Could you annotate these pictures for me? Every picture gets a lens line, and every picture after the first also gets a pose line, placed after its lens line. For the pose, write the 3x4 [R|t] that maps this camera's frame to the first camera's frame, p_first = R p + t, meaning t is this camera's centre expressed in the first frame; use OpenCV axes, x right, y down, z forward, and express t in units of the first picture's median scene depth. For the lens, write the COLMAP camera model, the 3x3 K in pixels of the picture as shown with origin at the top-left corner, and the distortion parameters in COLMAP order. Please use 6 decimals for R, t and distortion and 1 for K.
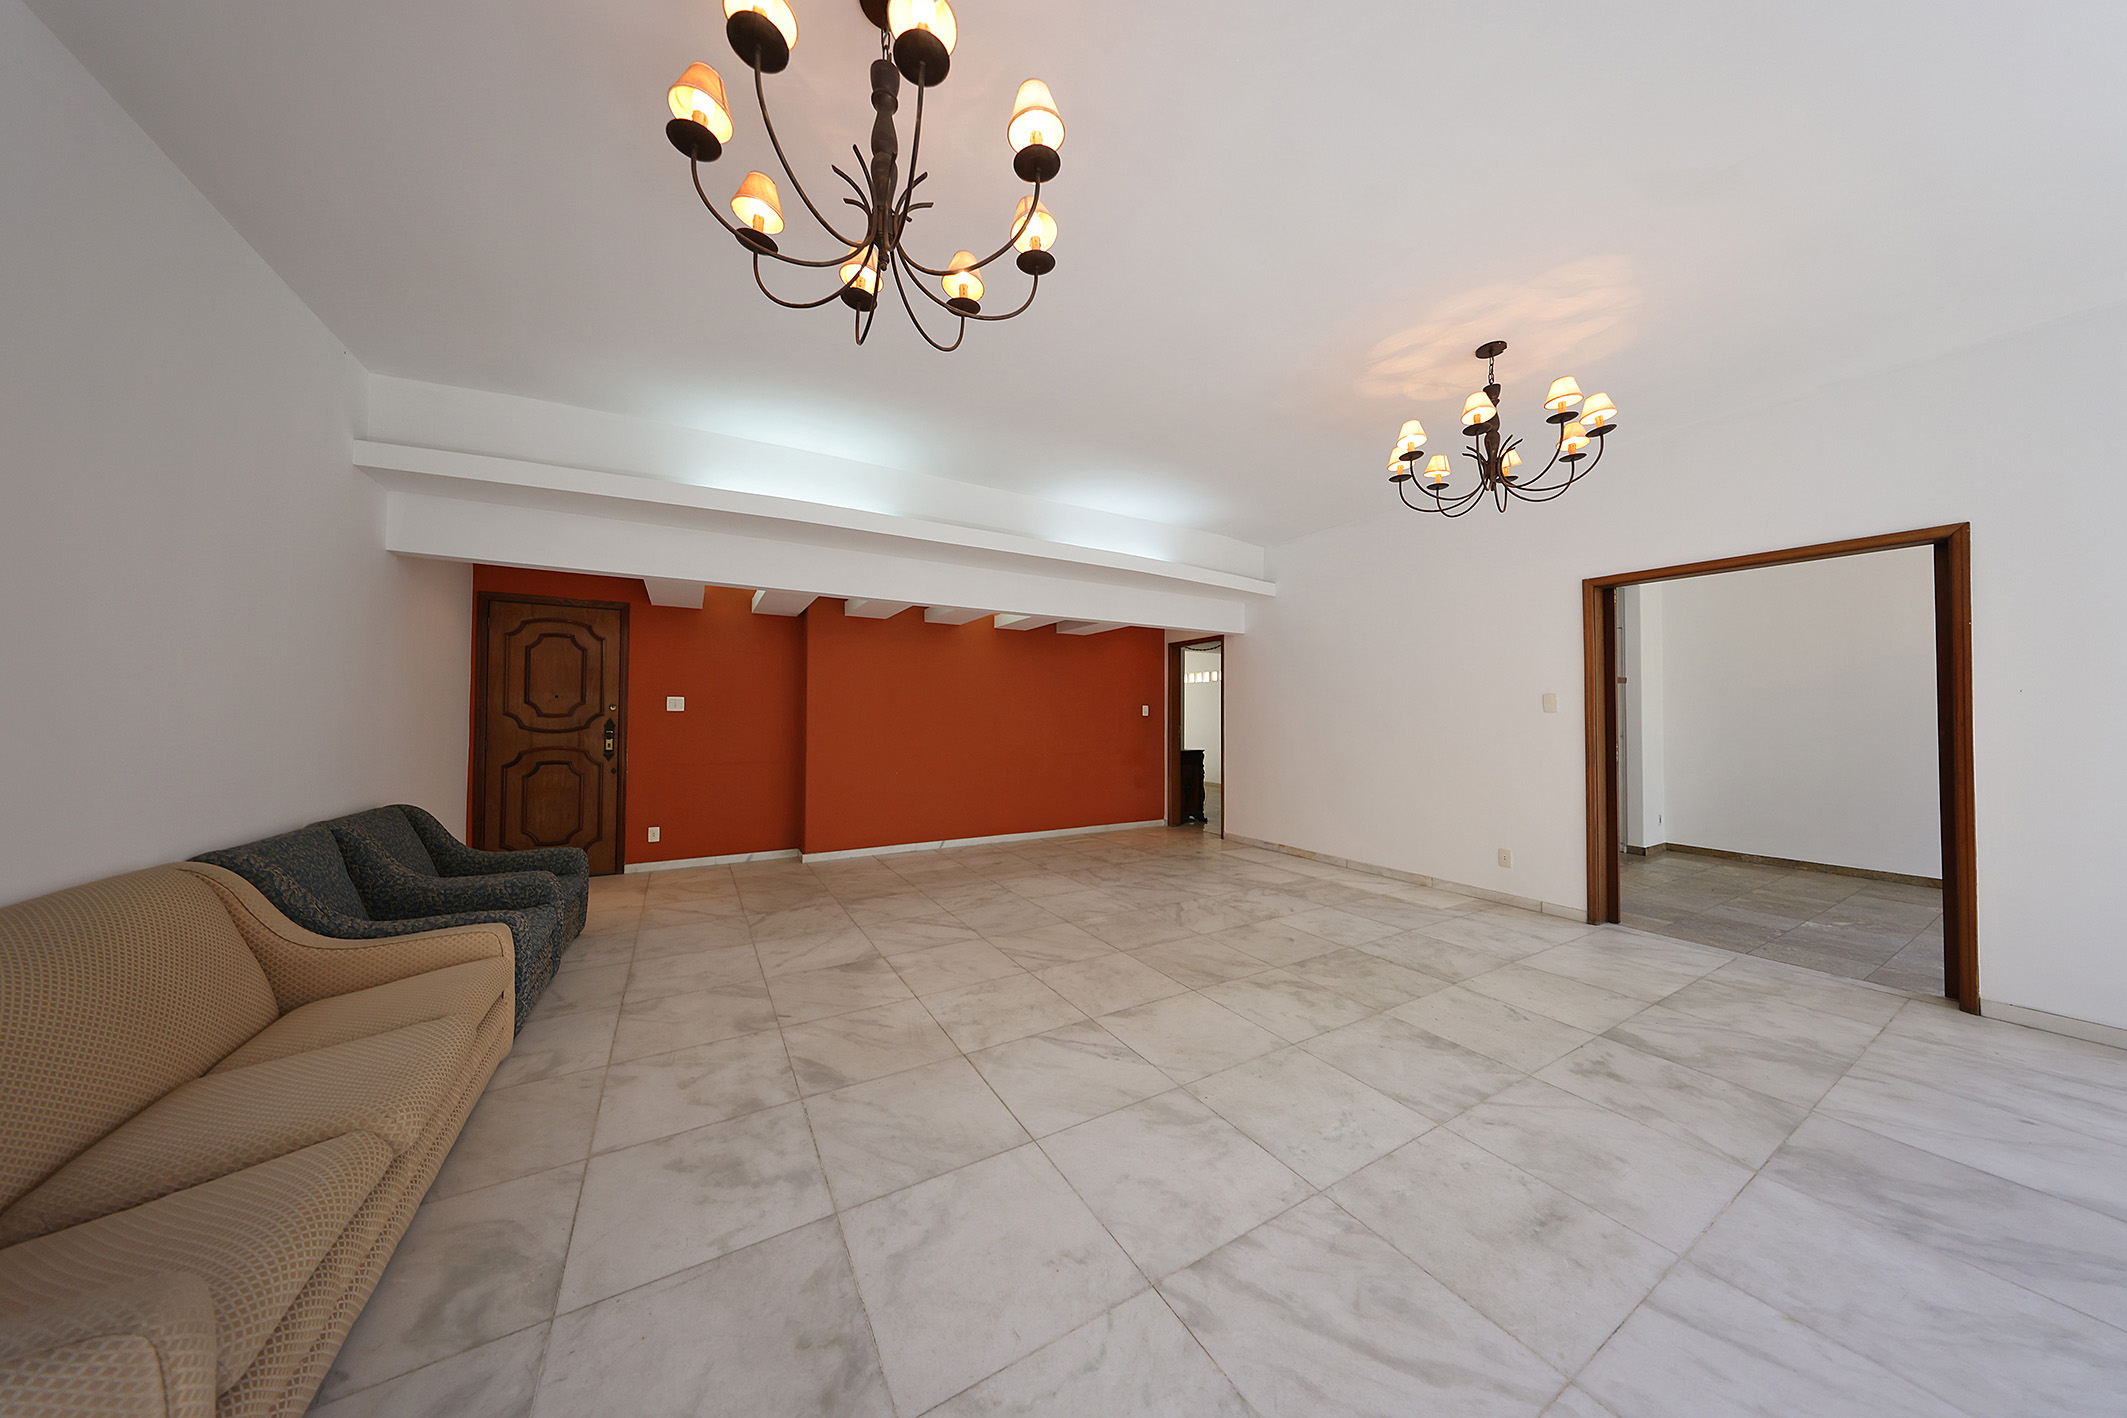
lens RADIAL K [[641.0, 0, 1063.4], [0, 641.0, 703.3], [0, 0, 1]] dist [0.000811, 0.000042]
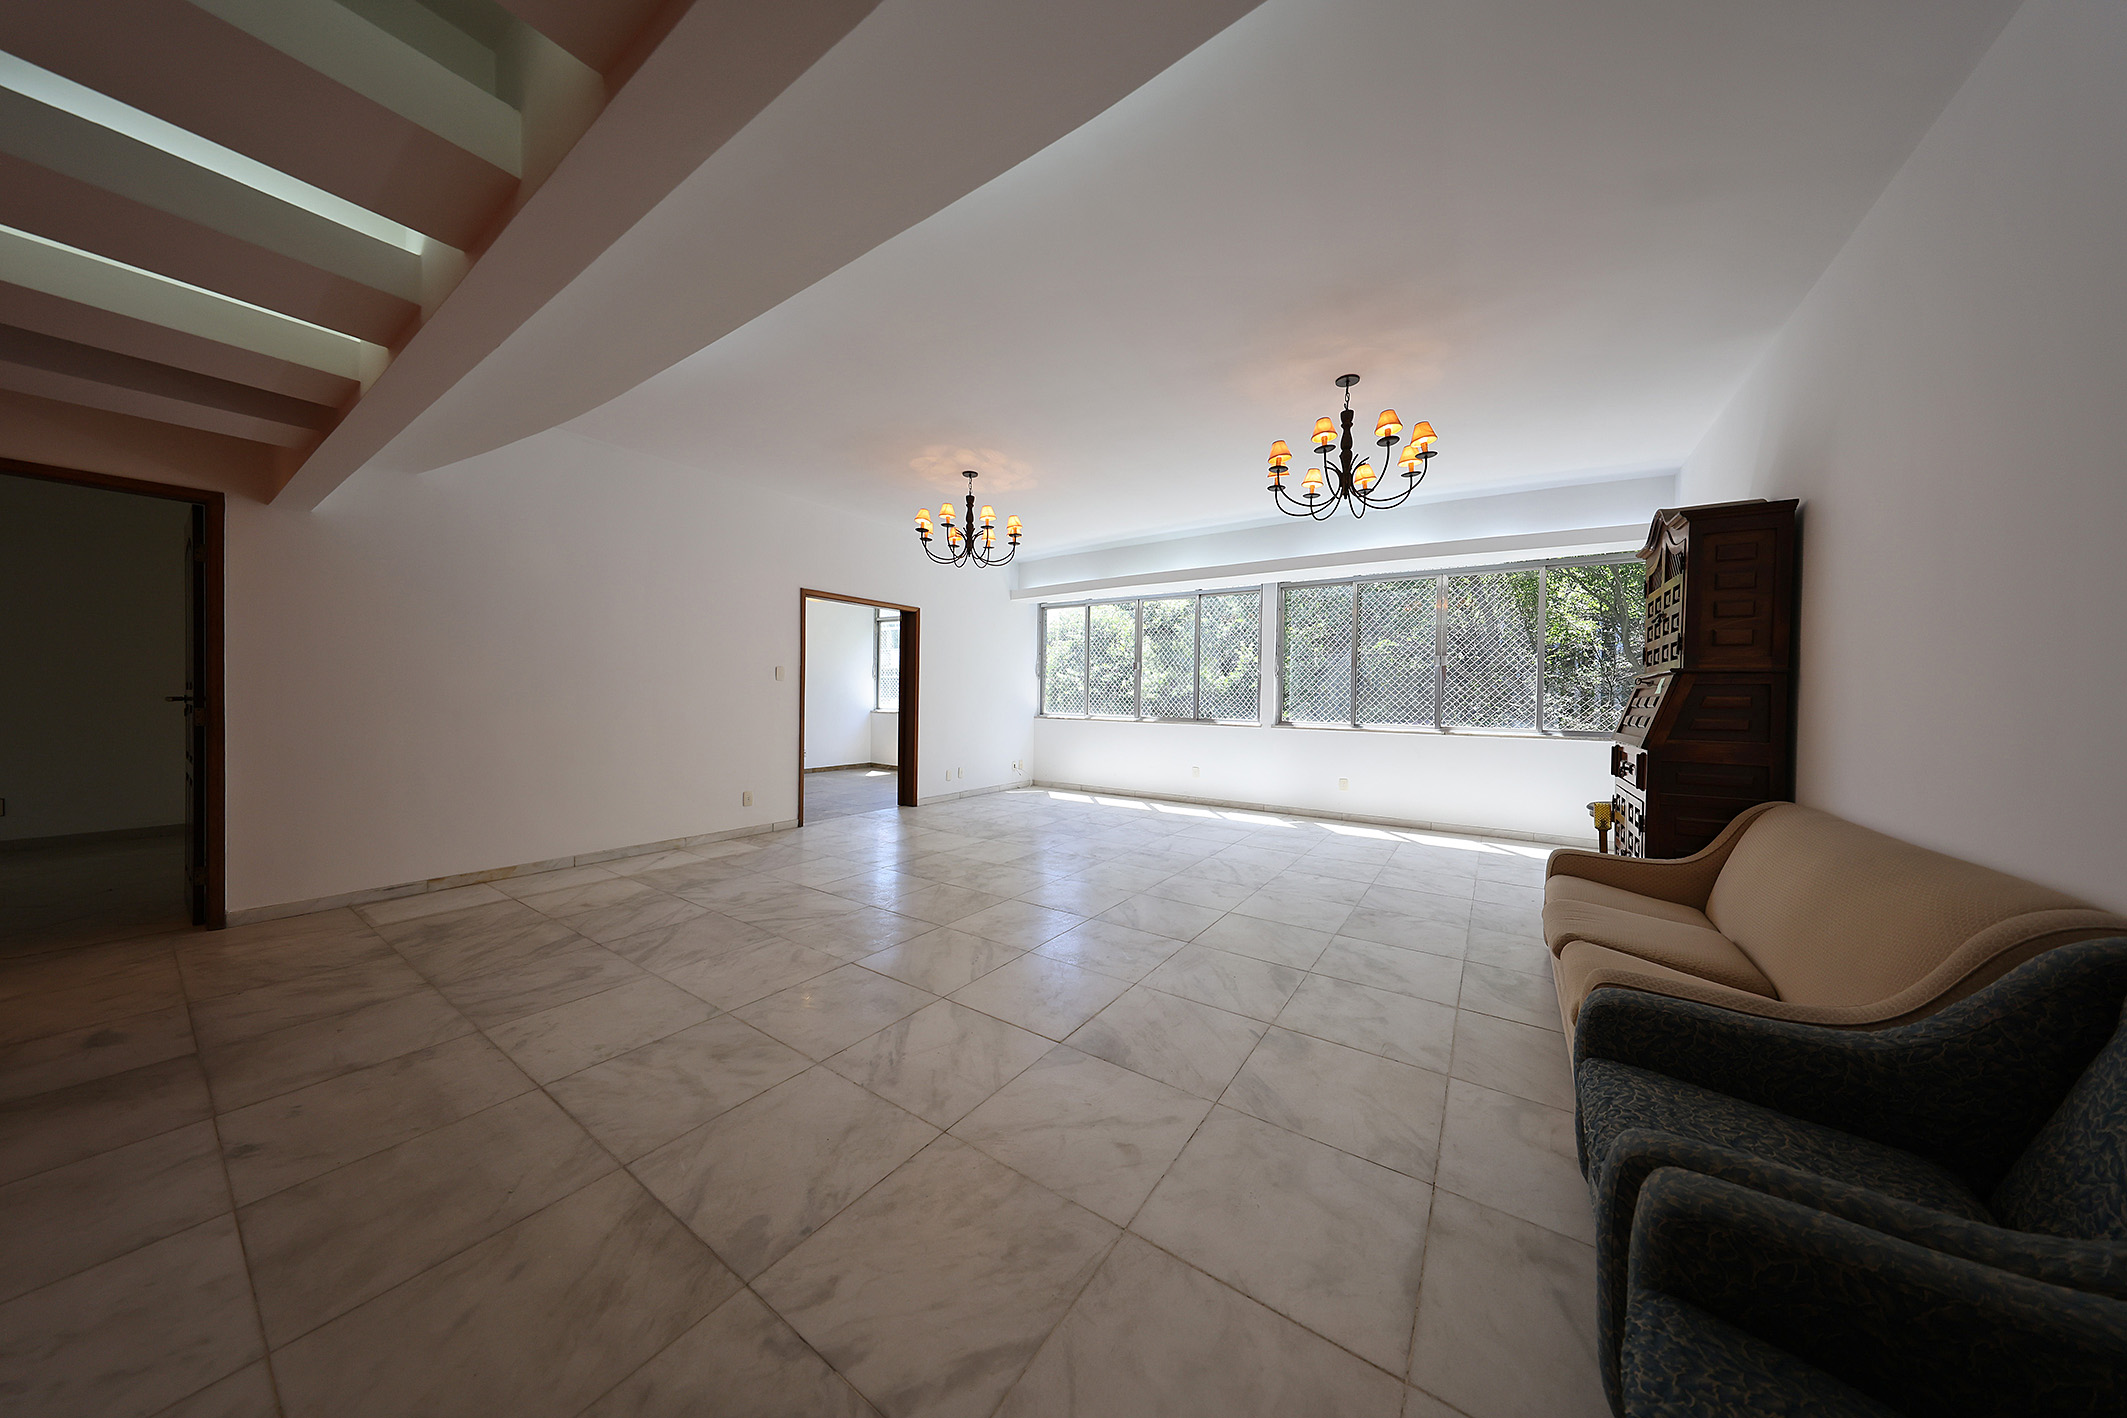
lens RADIAL K [[646.7, 0, 1058.0], [0, 646.7, 700.2], [0, 0, 1]] dist [0.000110, 0.000003]
pose [[-0.422968, -0.018078, 0.905964, -0.922069], [-0.036809, 0.999319, 0.002756, 0.039671], [-0.905397, -0.032182, -0.423345, 1.356498]]
